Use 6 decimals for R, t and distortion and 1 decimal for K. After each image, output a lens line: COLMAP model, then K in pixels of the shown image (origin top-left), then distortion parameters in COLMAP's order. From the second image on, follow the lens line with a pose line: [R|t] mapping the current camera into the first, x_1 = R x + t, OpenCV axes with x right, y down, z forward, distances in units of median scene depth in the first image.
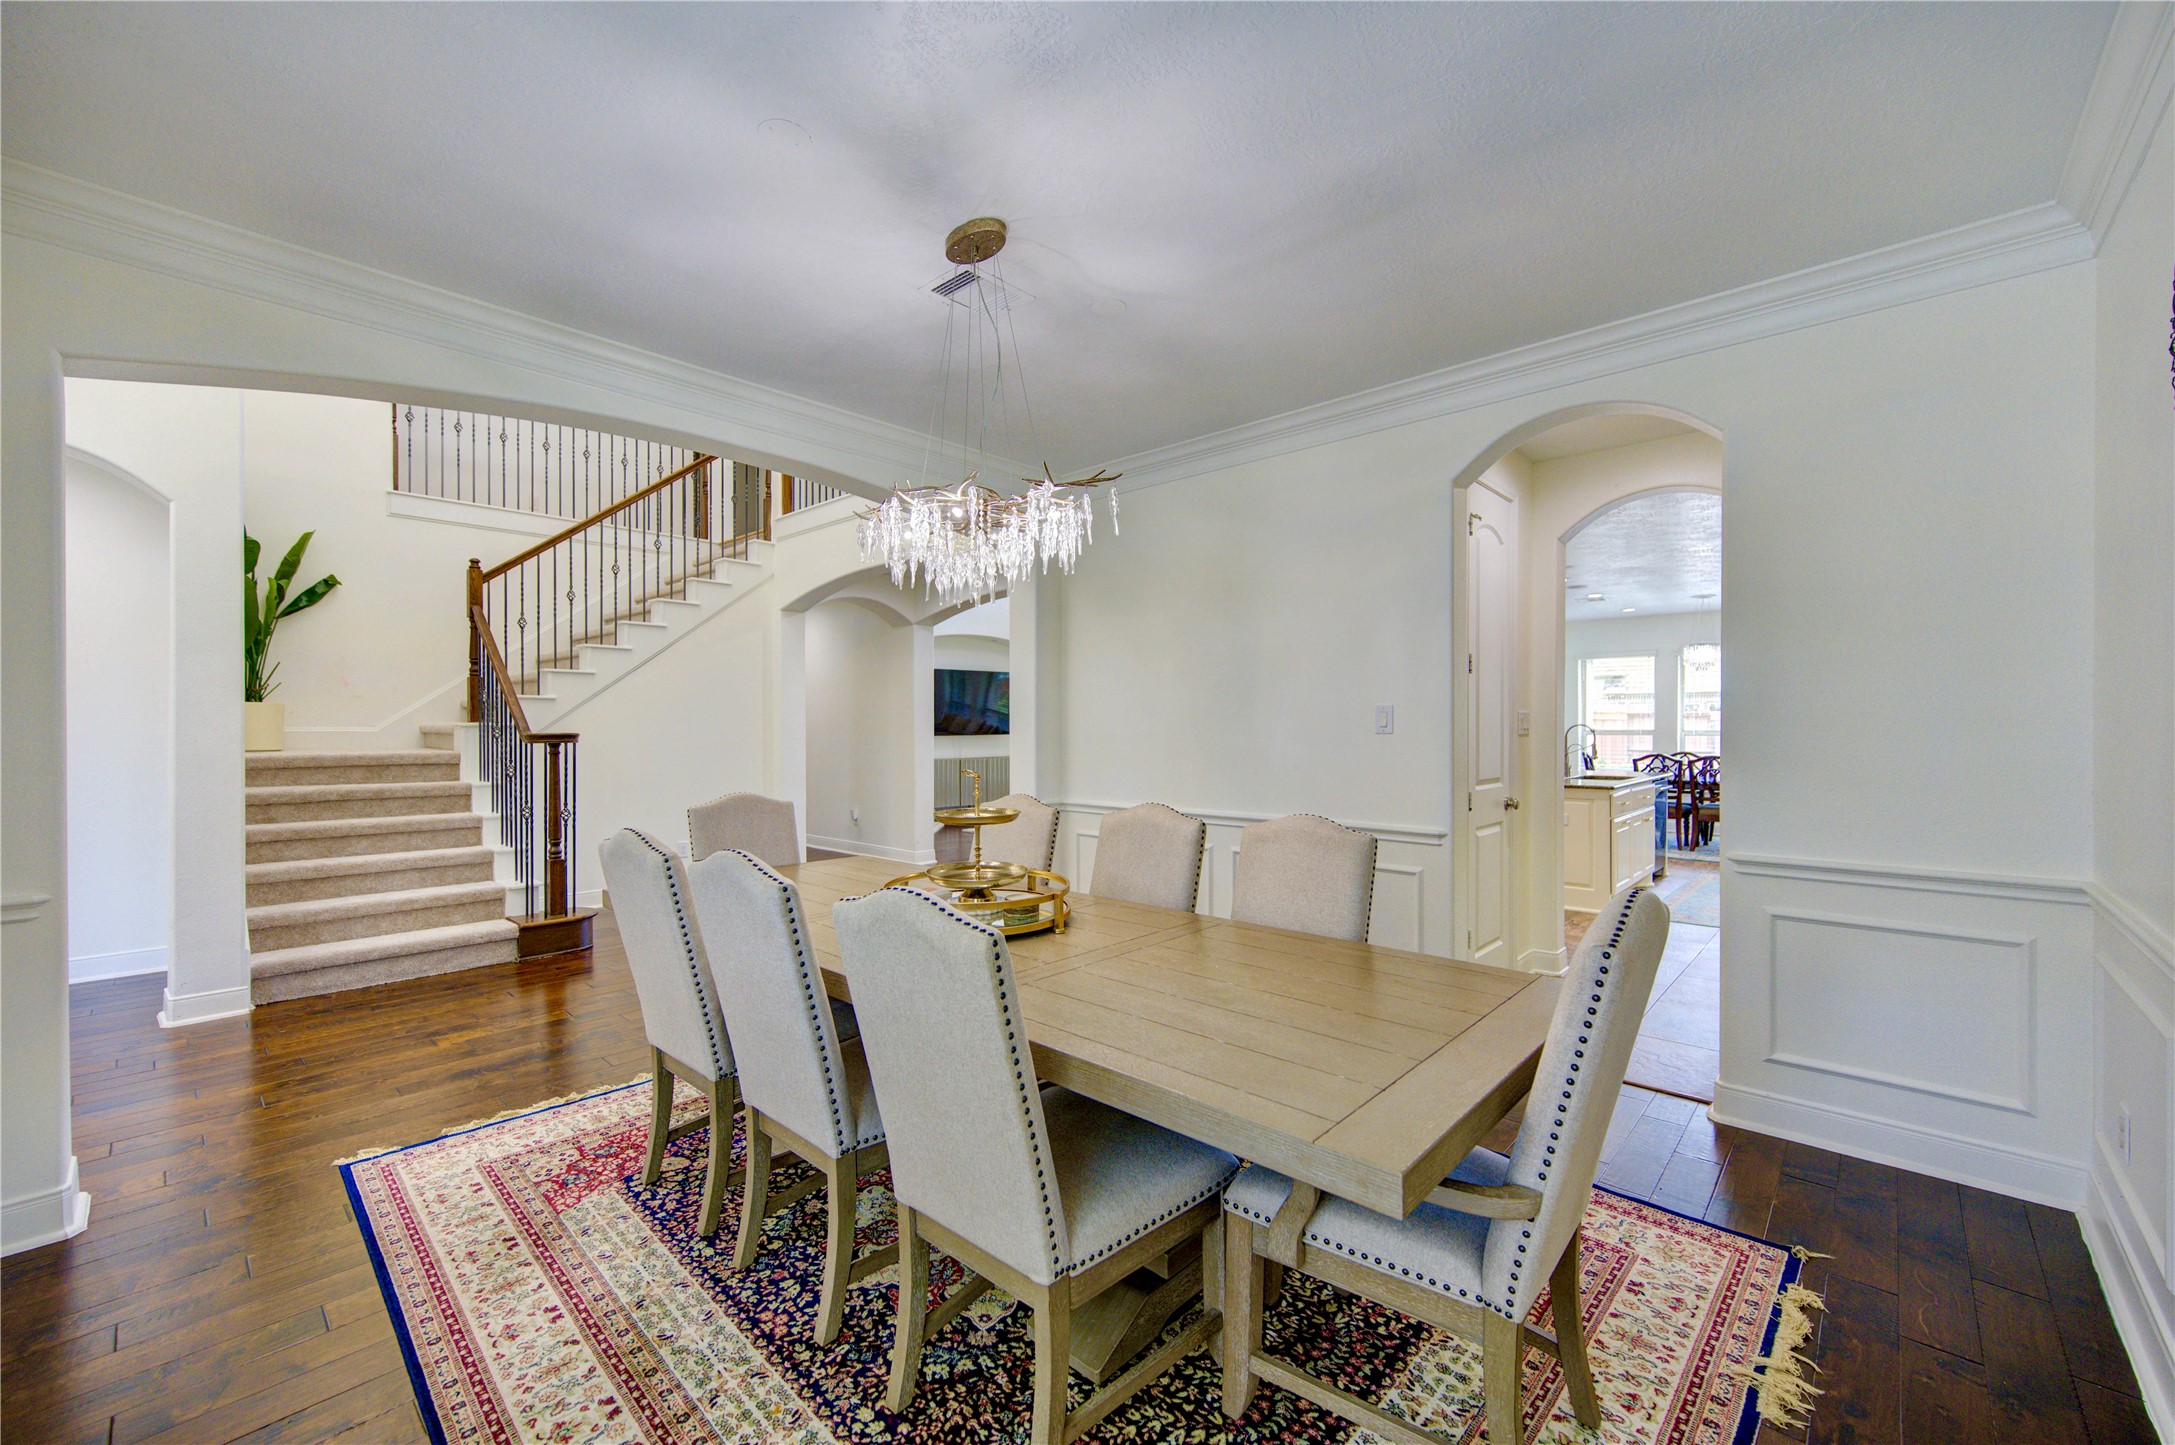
lens RADIAL K [[861.8, 0, 1075.5], [0, 861.8, 721.6], [0, 0, 1]] dist [0.004443, 0.000132]
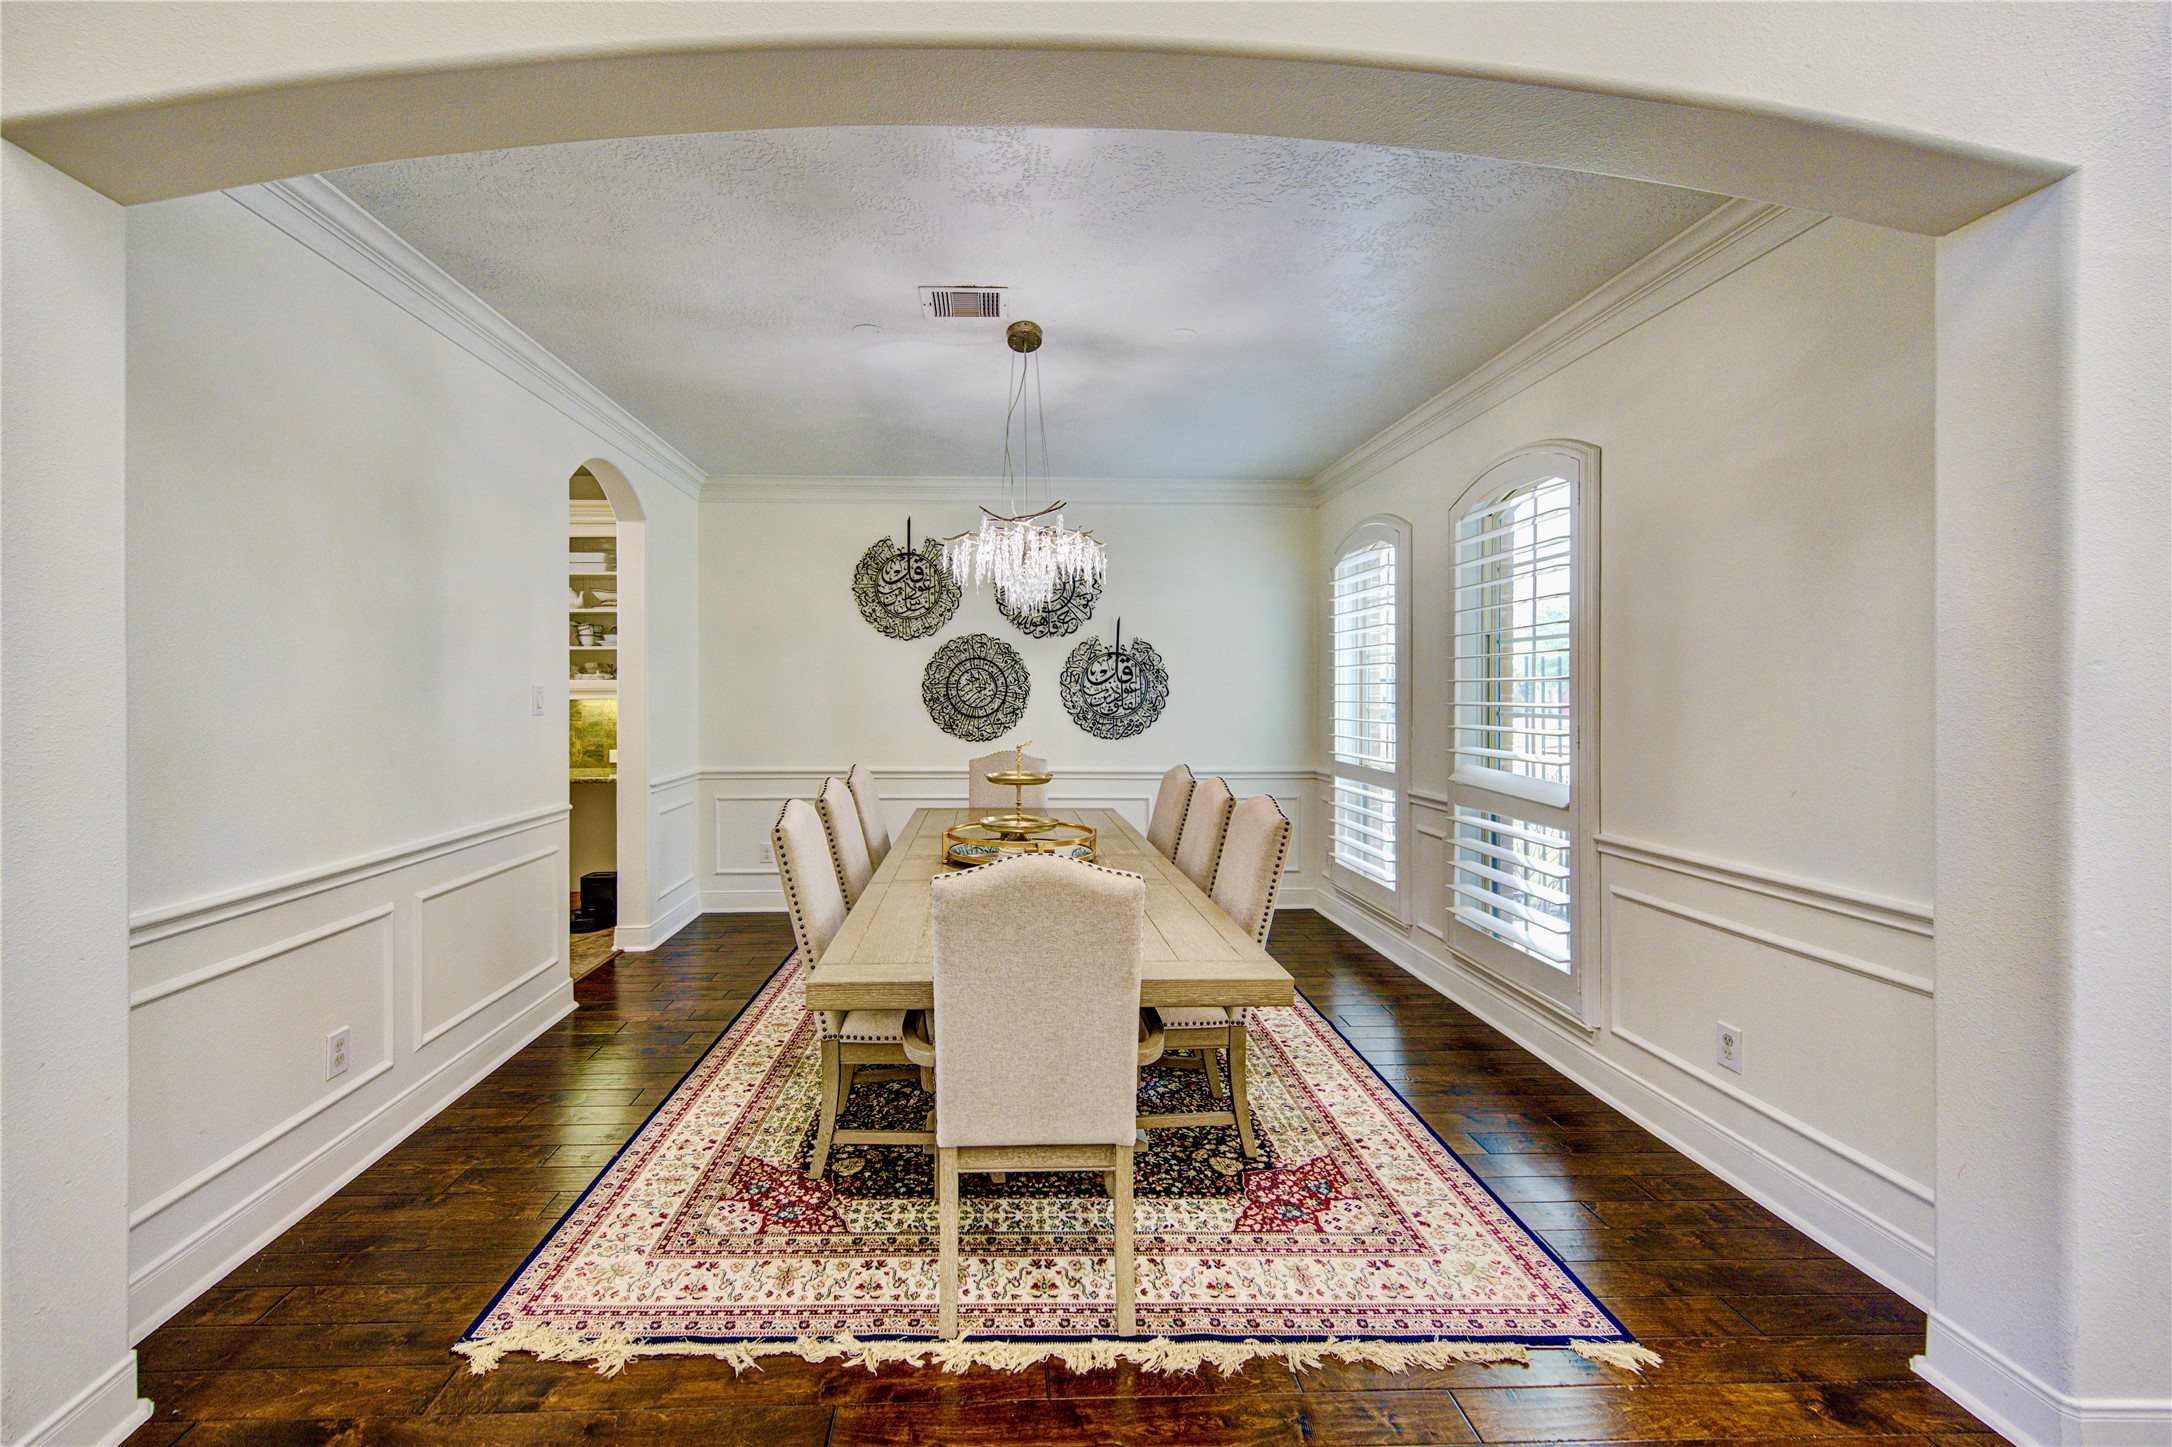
lens RADIAL K [[890.4, 0, 1017.4], [0, 890.4, 690.5], [0, 0, 1]] dist [0.000919, 0.000154]
pose [[-0.704651, 0.004421, 0.709541, -1.172250], [0.004081, 0.999989, -0.002178, -0.017241], [-0.709543, 0.001361, -0.704661, 2.163965]]
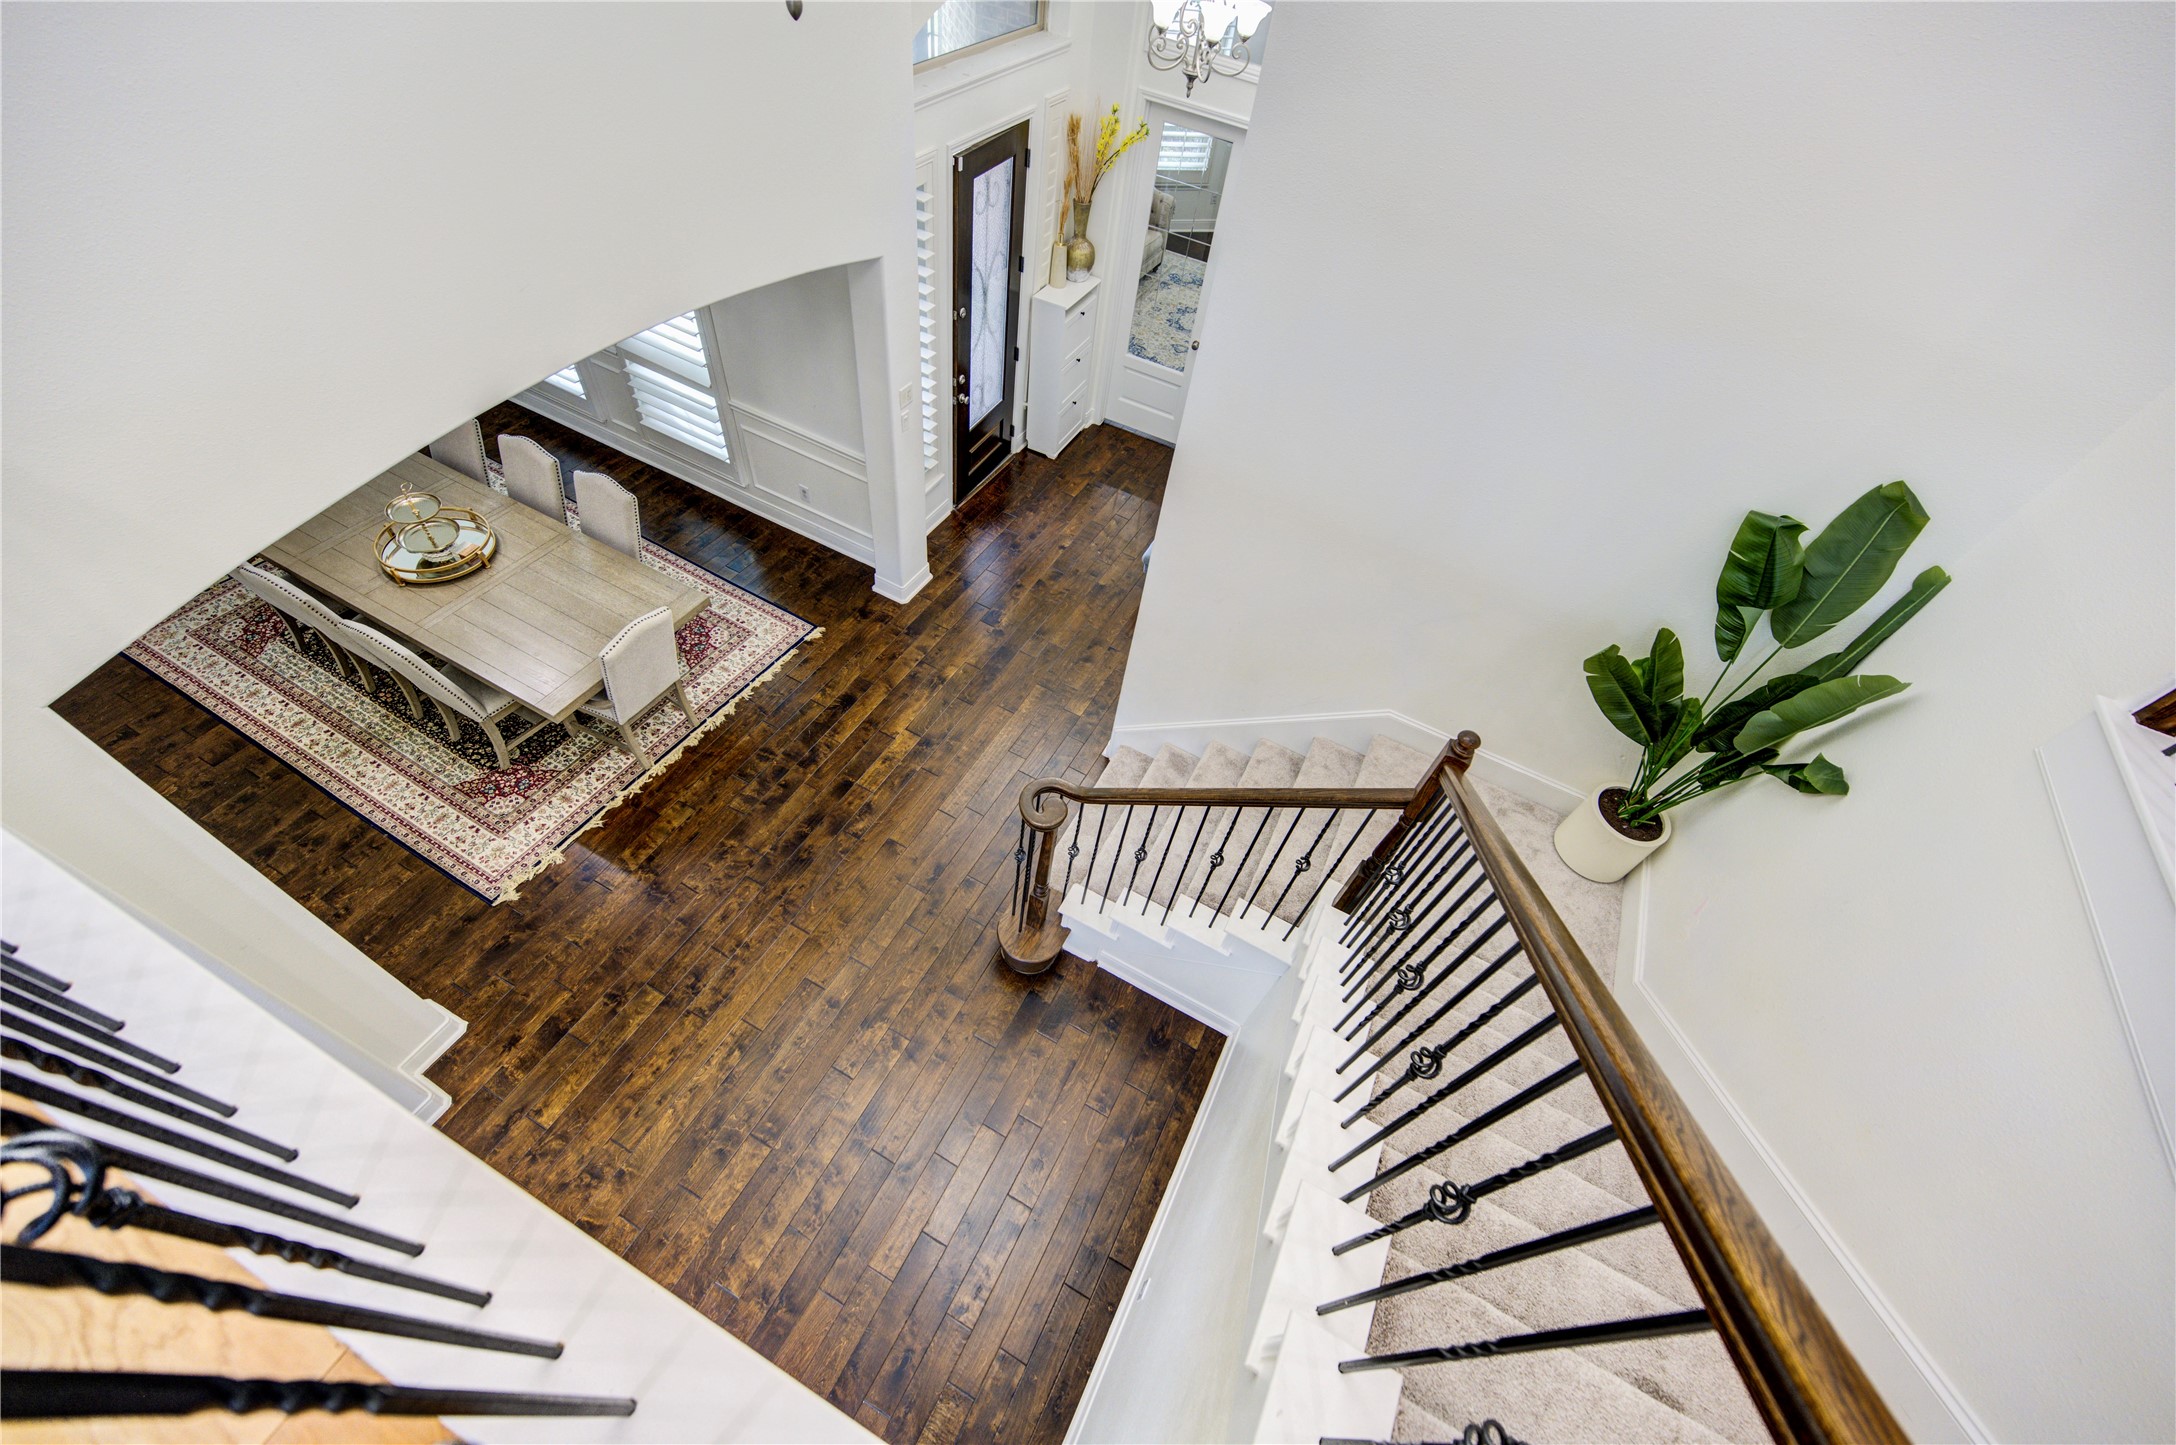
lens RADIAL K [[862.2, 0, 1082.3], [0, 862.2, 731.1], [0, 0, 1]] dist [0.004443, 0.000132]
pose [[-0.956457, 0.138437, -0.256953, -1.034539], [-0.116770, 0.625343, 0.771564, -1.339078], [0.267497, 0.767972, -0.581949, 3.158346]]
